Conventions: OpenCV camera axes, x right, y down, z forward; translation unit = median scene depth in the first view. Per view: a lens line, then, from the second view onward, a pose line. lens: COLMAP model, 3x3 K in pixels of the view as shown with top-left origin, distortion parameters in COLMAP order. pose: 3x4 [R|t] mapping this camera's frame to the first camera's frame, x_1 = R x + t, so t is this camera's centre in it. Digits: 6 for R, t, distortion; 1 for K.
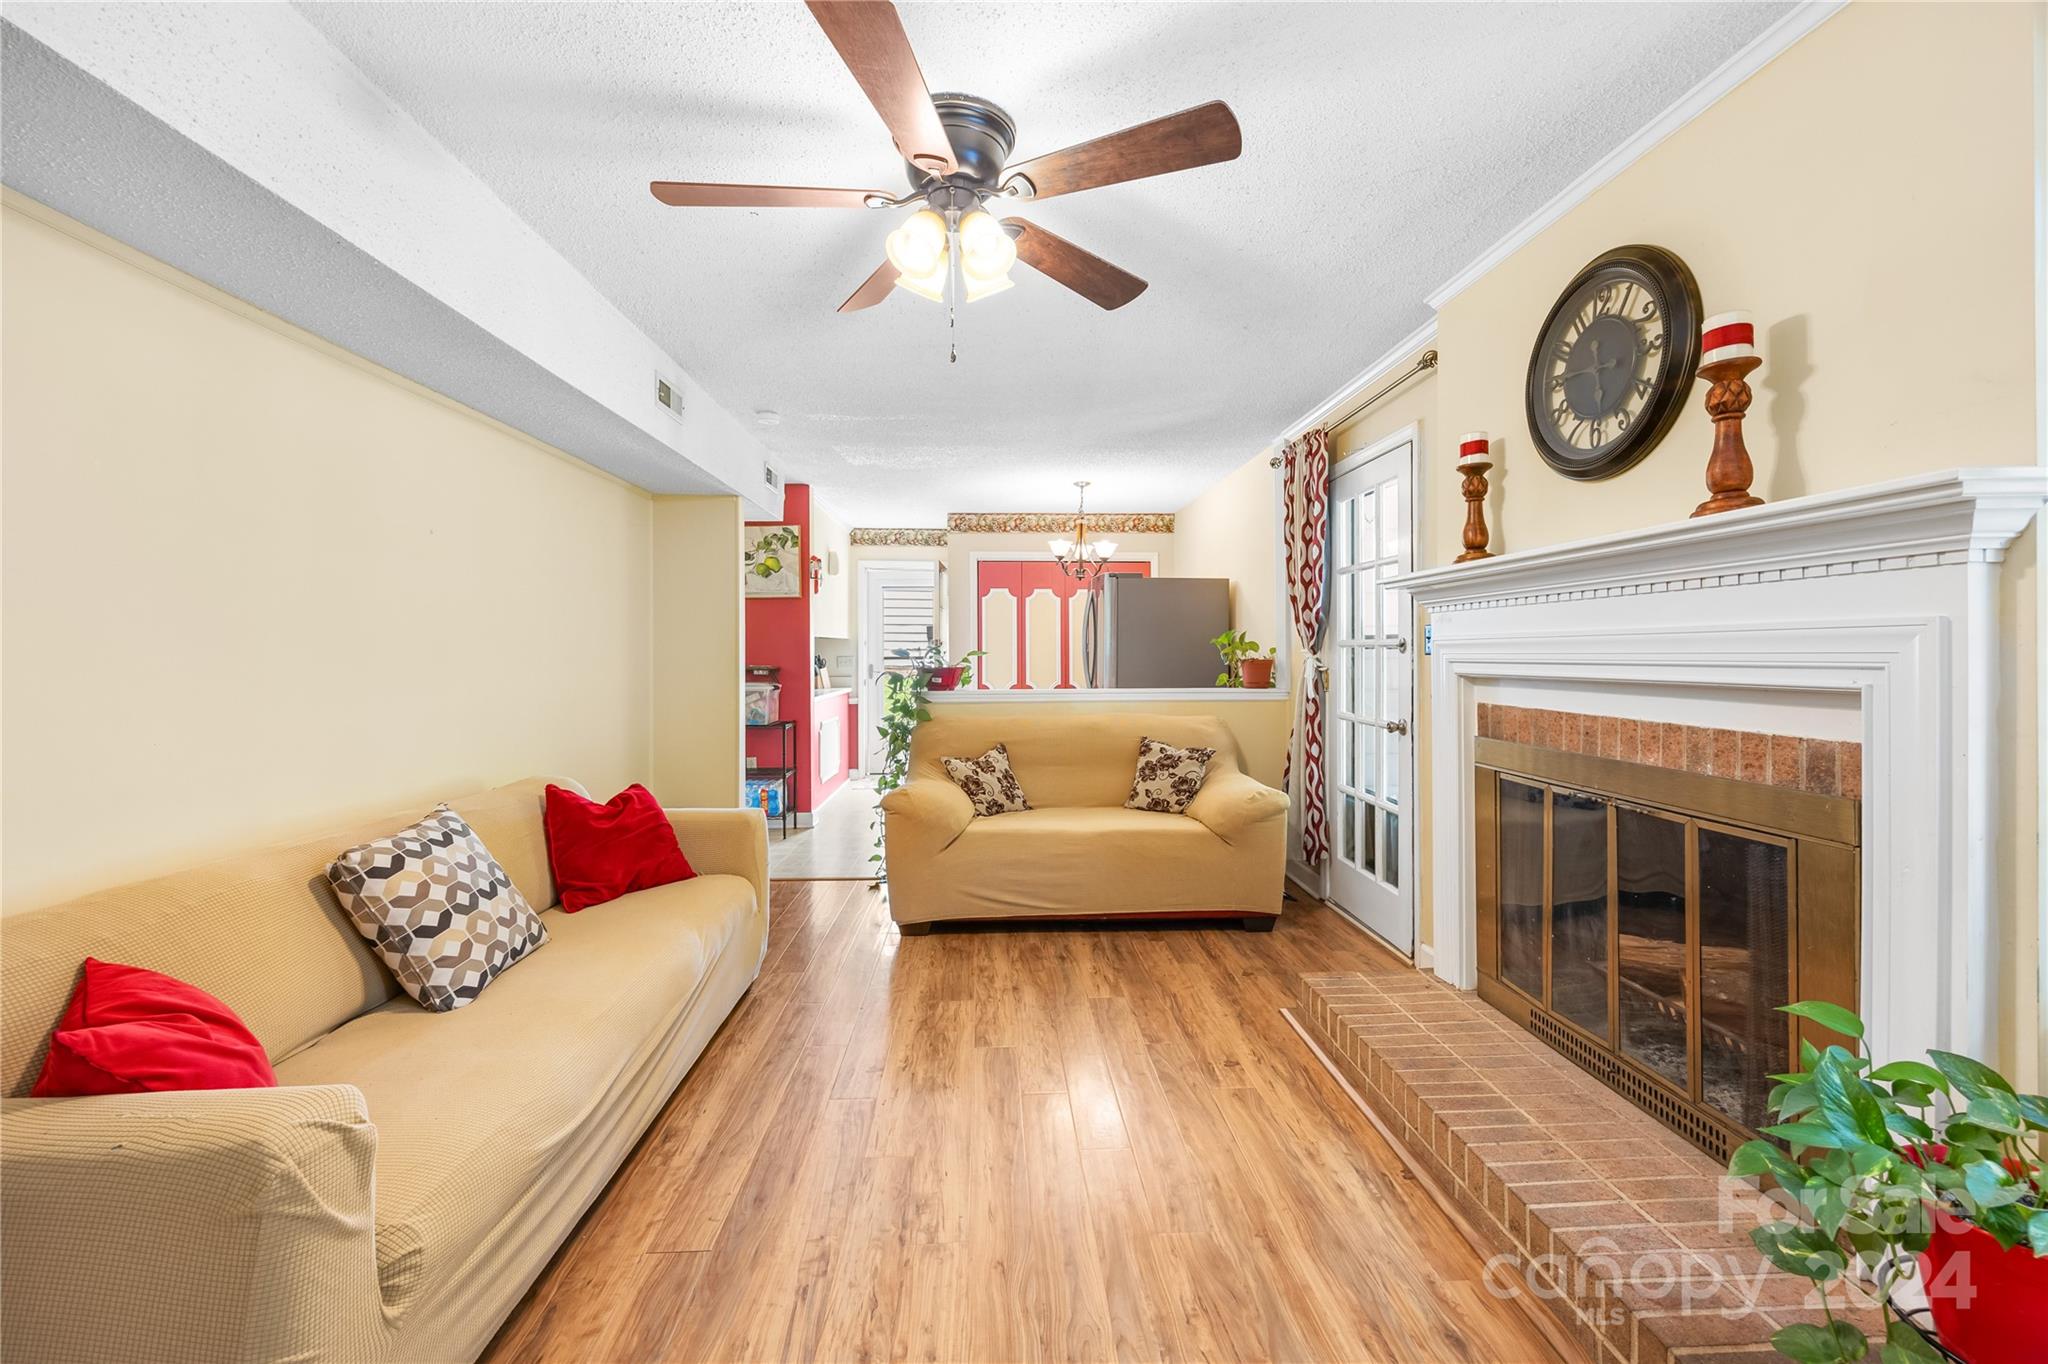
lens RADIAL K [[820.3, 0, 1034.0], [0, 820.3, 653.6], [0, 0, 1]] dist [-0.001977, 0.000013]
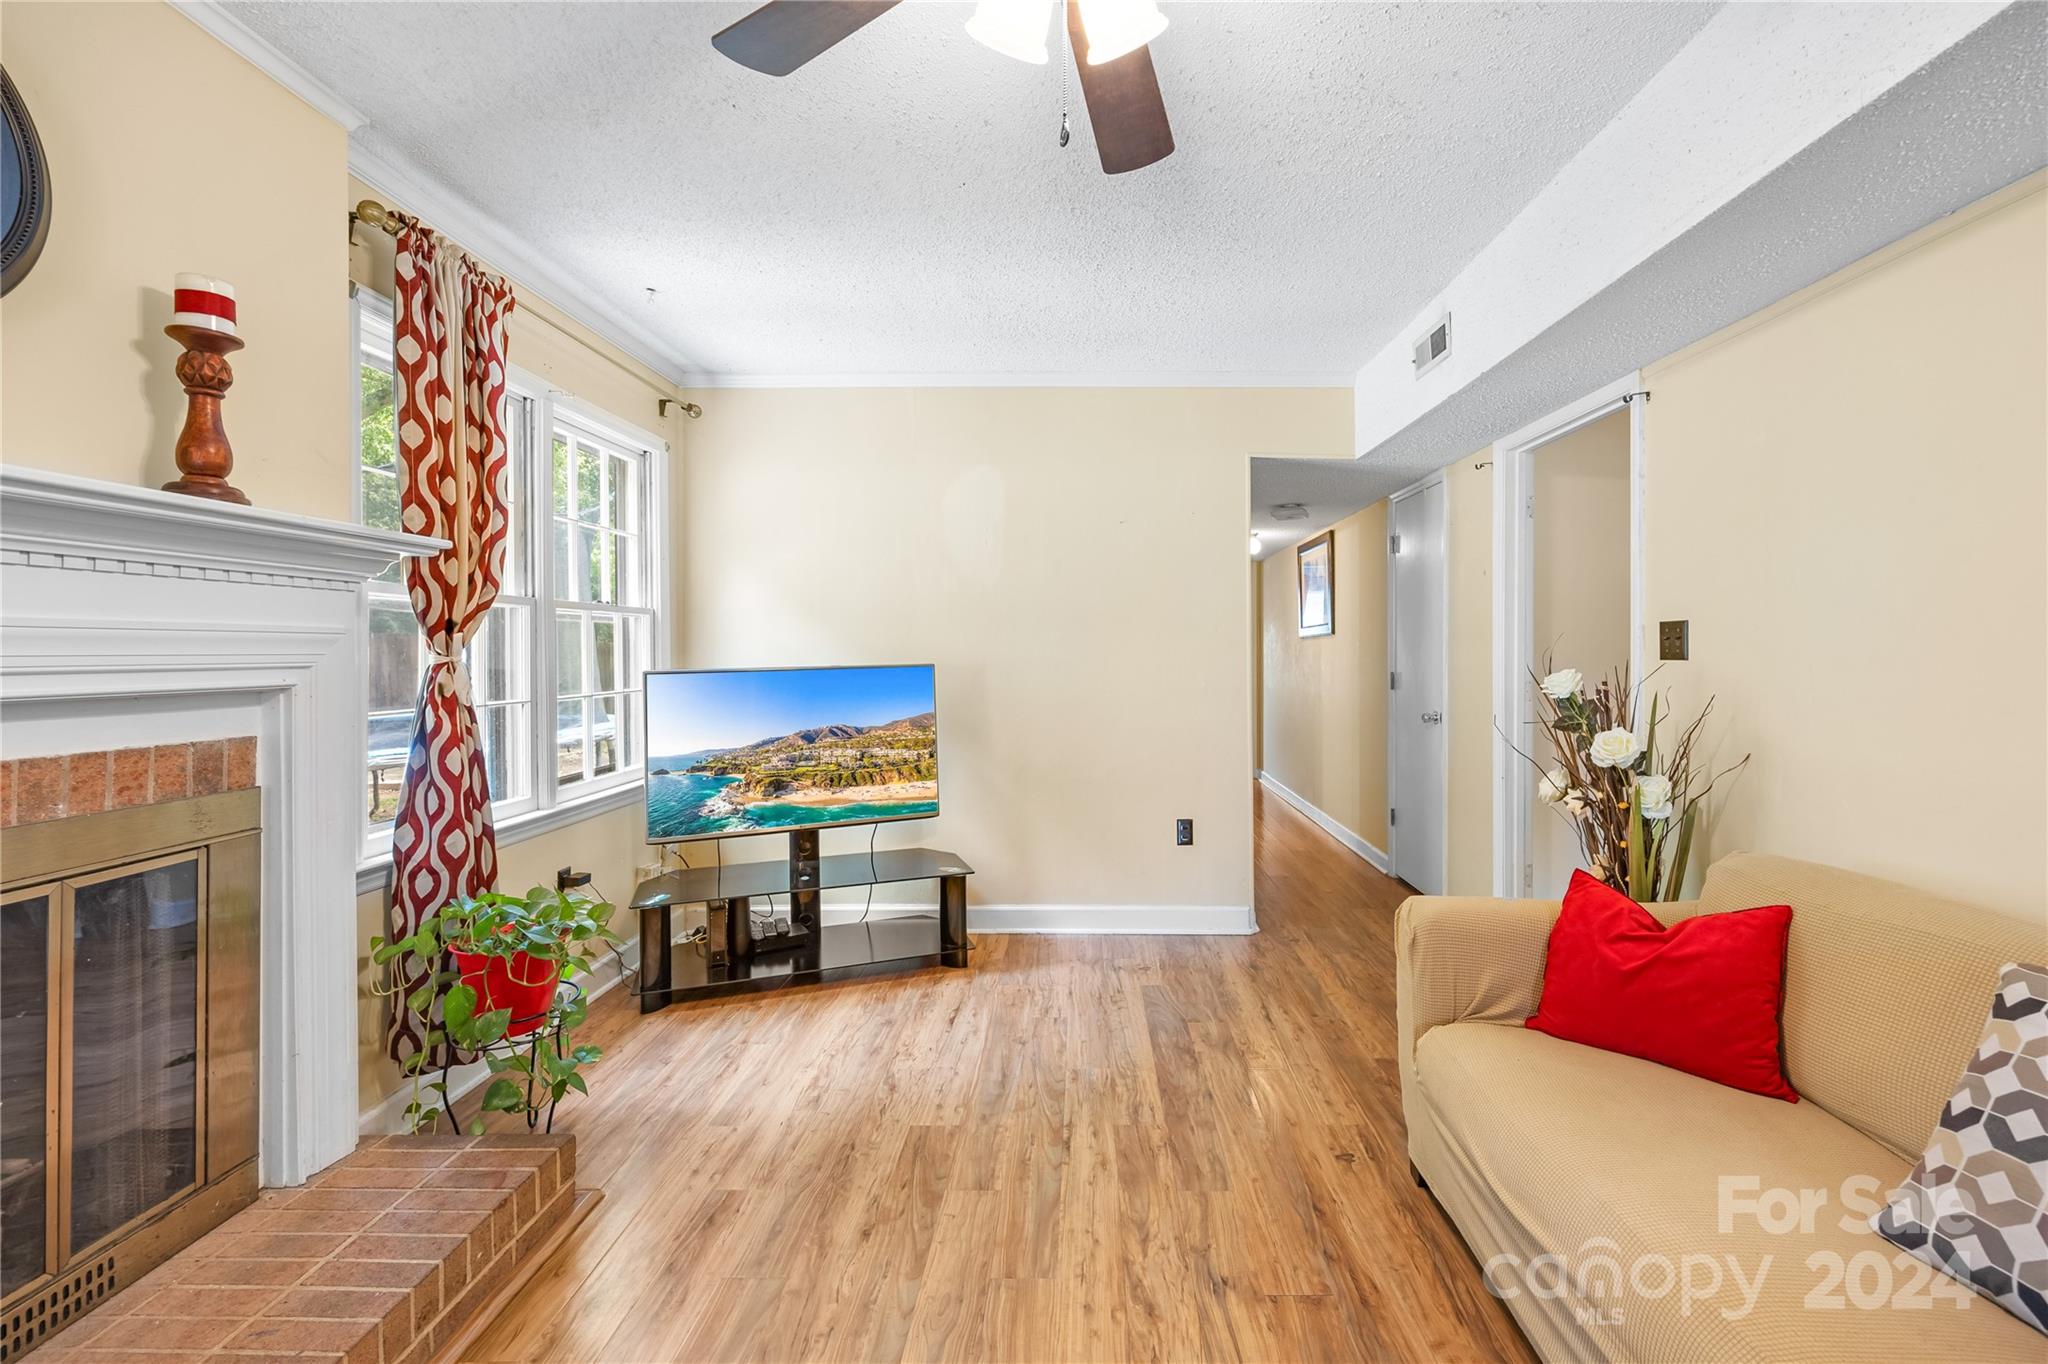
lens RADIAL K [[855.0, 0, 1082.2], [0, 855.0, 654.0], [0, 0, 1]] dist [-0.000839, 0.000149]
pose [[-0.998318, 0.002694, 0.057911, -0.088408], [0.002780, 0.999995, 0.001399, -0.000134], [-0.057907, 0.001558, -0.998321, 1.012427]]
